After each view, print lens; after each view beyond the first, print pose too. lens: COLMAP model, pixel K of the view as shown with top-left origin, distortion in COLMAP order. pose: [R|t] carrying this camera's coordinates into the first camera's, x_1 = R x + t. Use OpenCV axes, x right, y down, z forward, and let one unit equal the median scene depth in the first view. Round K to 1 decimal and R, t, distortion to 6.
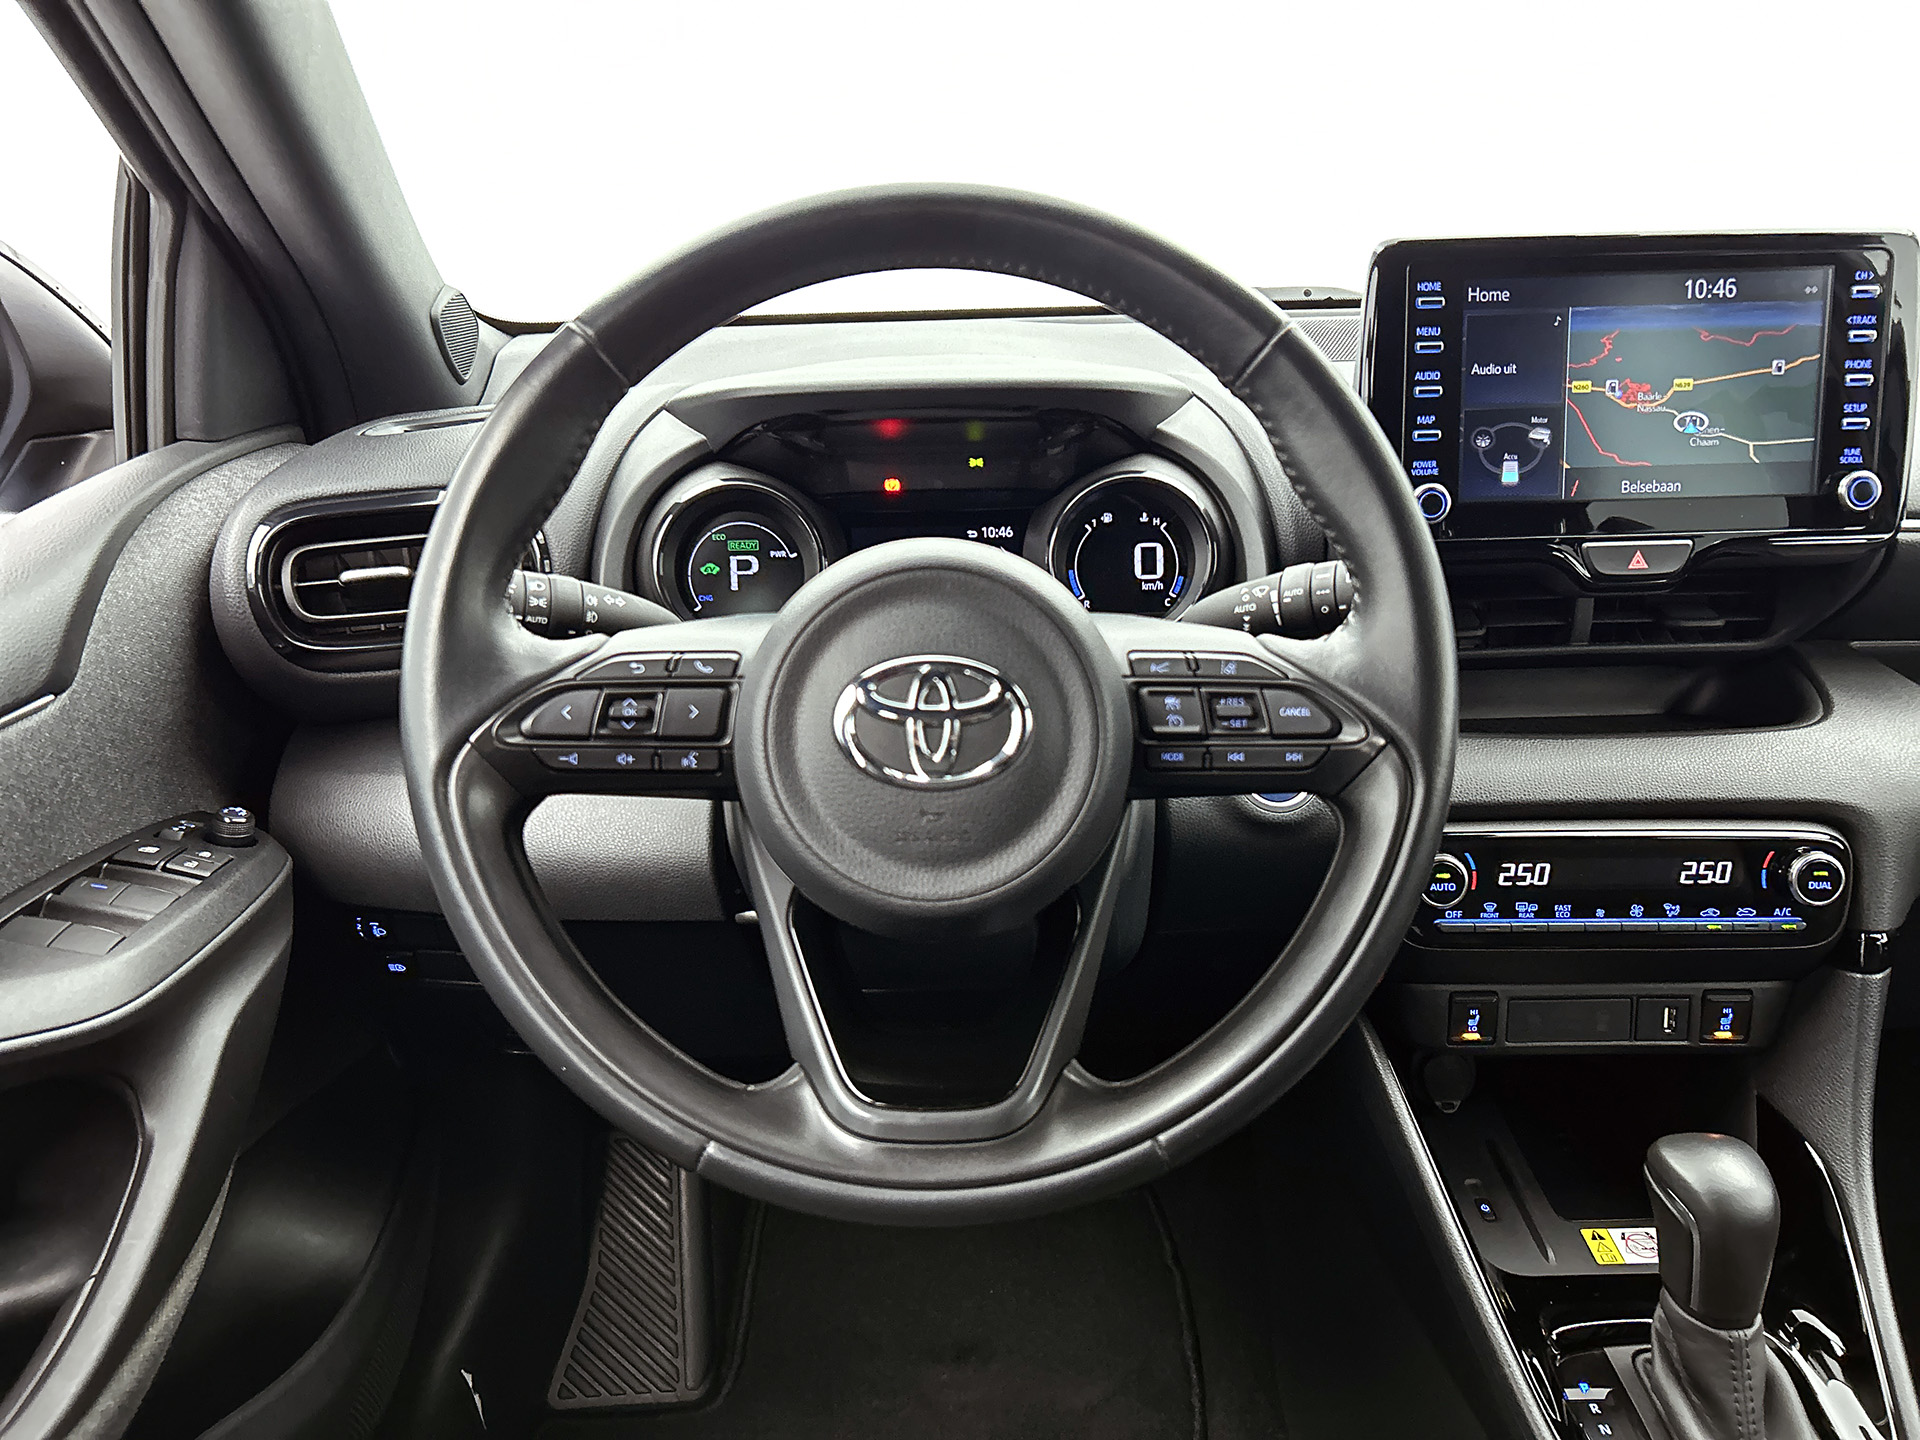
lens RADIAL K [[1502.6, 0, 952.5], [0, 1502.6, 719.9], [0, 0, 1]] dist [0.055653, -0.079385]
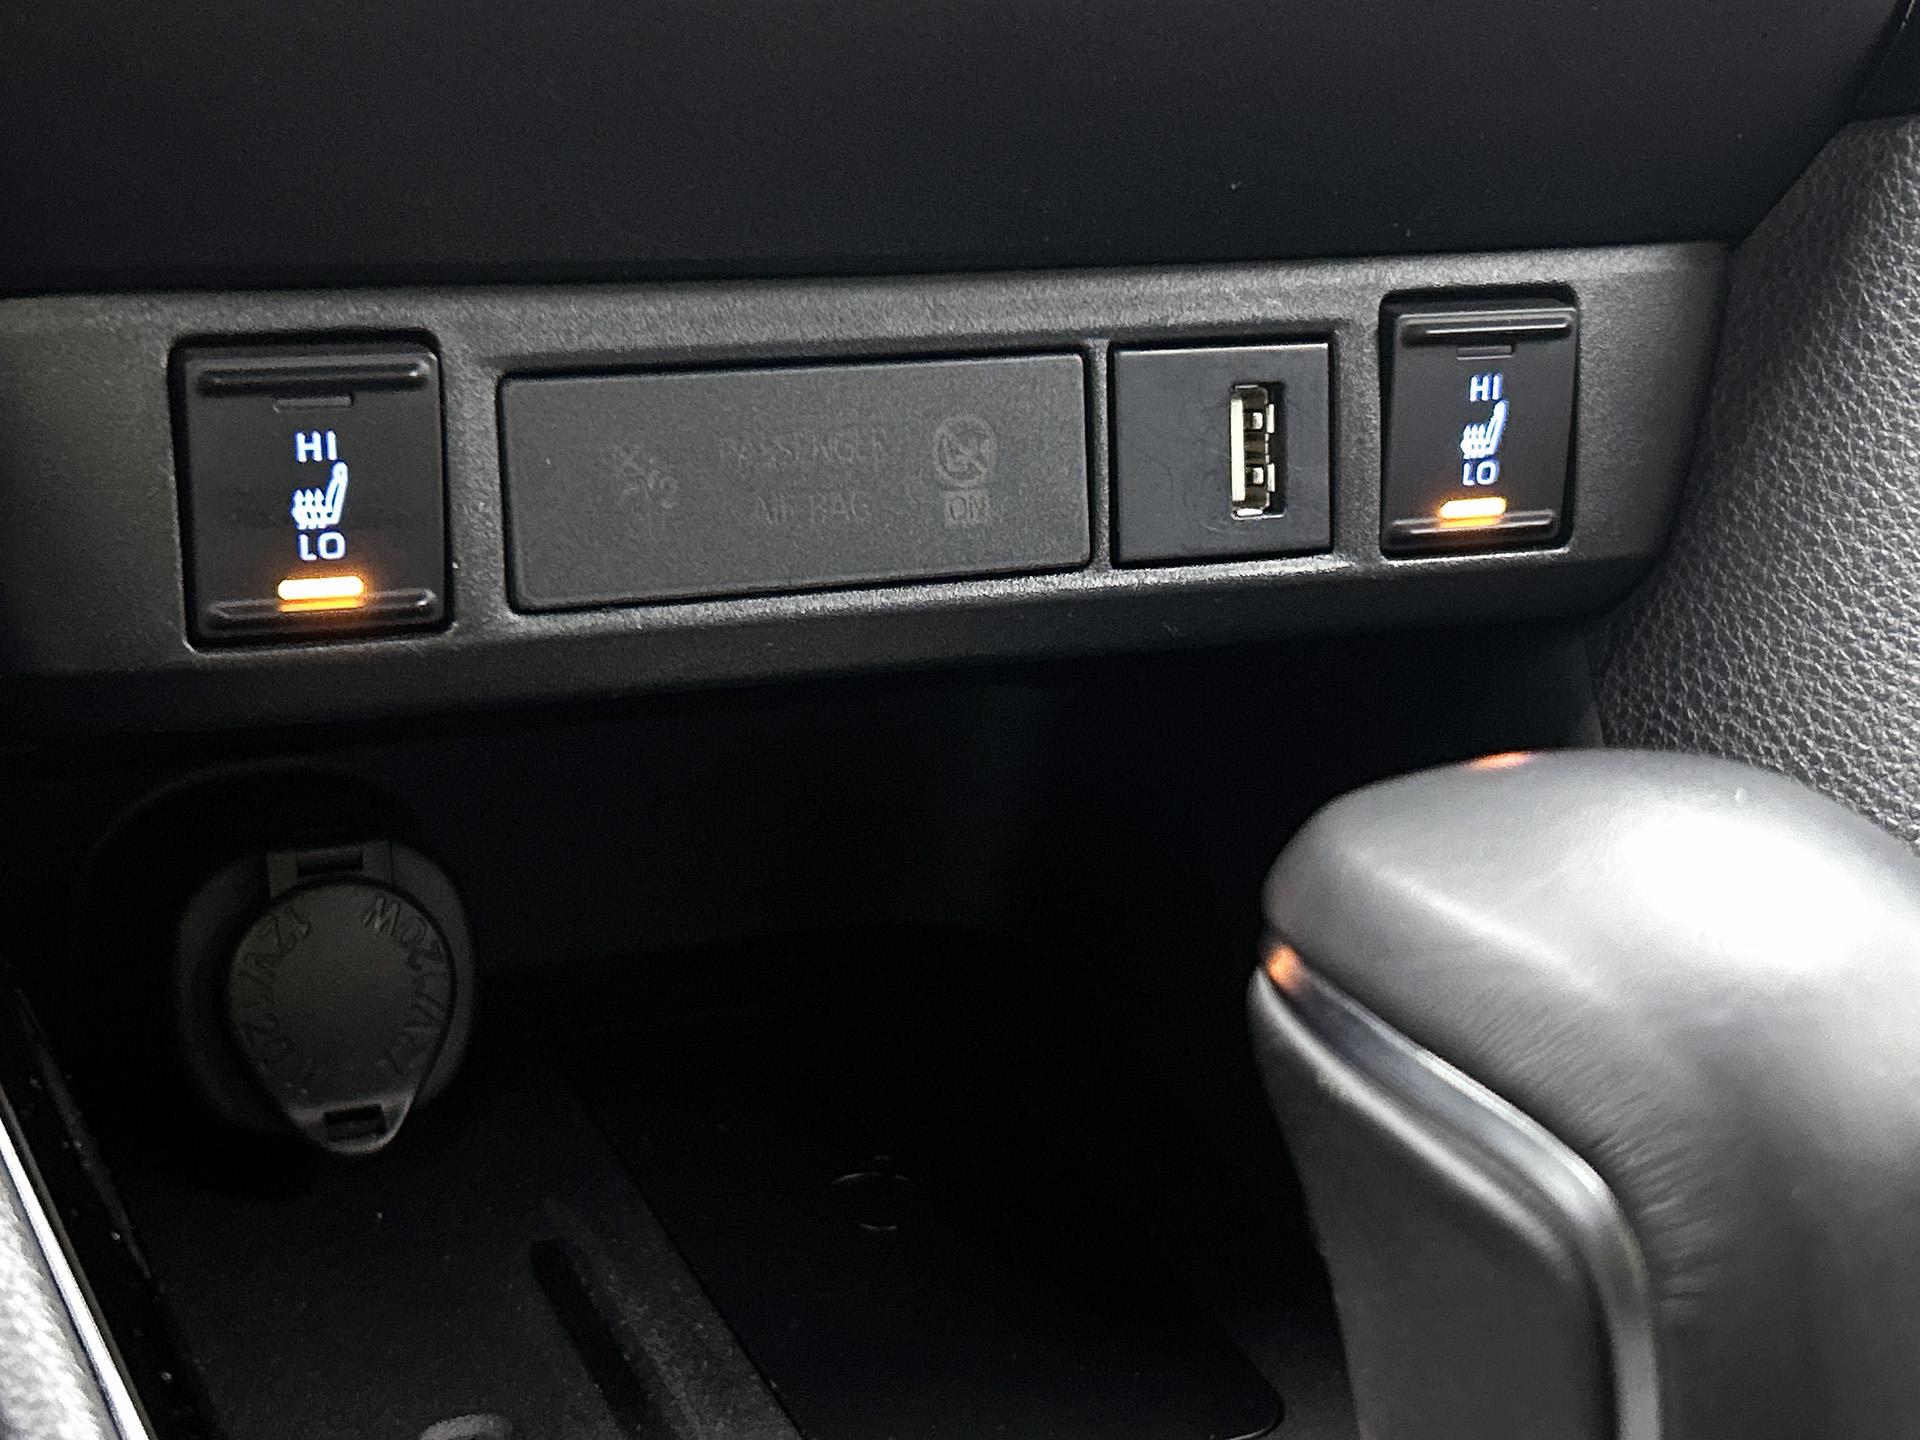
lens RADIAL K [[3067.1, 0, 962.1], [0, 3067.1, 715.8], [0, 0, 1]] dist [0.076011, 0.000000]
pose [[0.912426, -0.079623, 0.401421, 0.278403], [0.091507, 0.995749, -0.010486, 0.248544], [-0.398880, 0.046300, 0.915834, 0.665638]]
